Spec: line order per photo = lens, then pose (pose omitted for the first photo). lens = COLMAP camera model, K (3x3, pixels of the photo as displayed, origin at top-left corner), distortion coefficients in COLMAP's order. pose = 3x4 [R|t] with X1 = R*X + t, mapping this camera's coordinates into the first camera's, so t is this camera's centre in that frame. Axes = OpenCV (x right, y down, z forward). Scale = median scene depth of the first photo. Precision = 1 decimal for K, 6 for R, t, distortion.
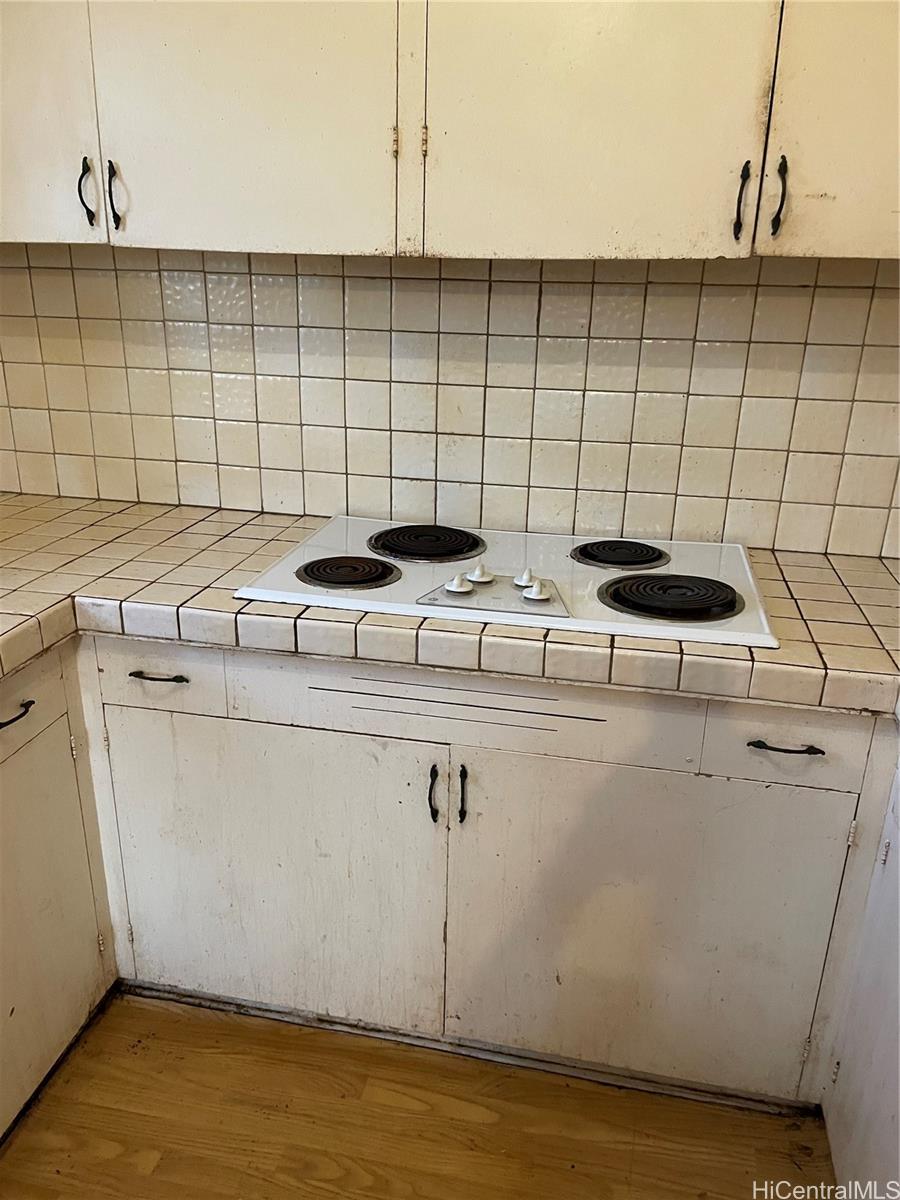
lens RADIAL K [[903.8, 0, 455.4], [0, 903.8, 596.1], [0, 0, 1]] dist [0.008513, -0.019157]
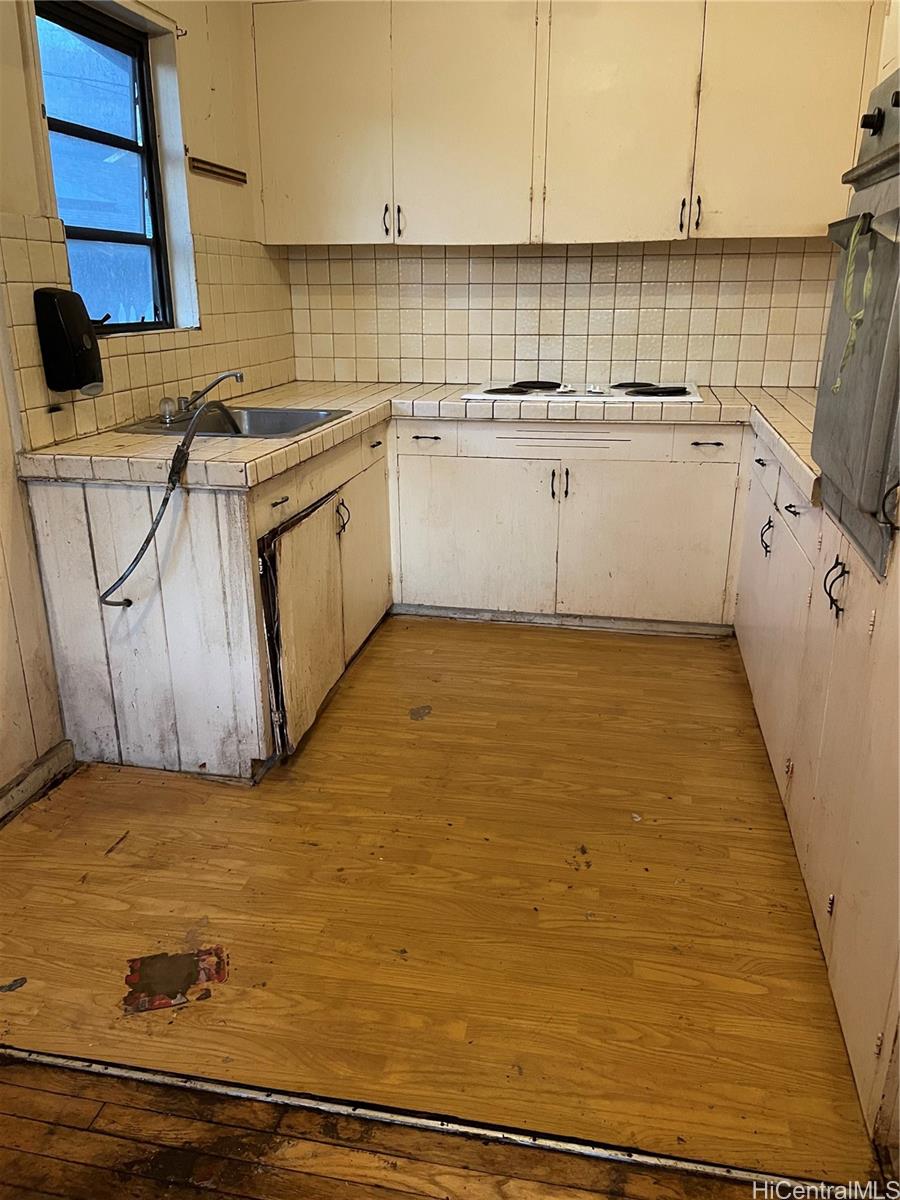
lens RADIAL K [[903.8, 0, 445.2], [0, 903.8, 604.8], [0, 0, 1]] dist [0.008513, -0.019157]
pose [[0.999578, -0.024774, -0.015139, -0.251163], [0.024663, 0.999668, -0.007454, 0.500269], [0.015318, 0.007078, 0.999858, -1.171390]]
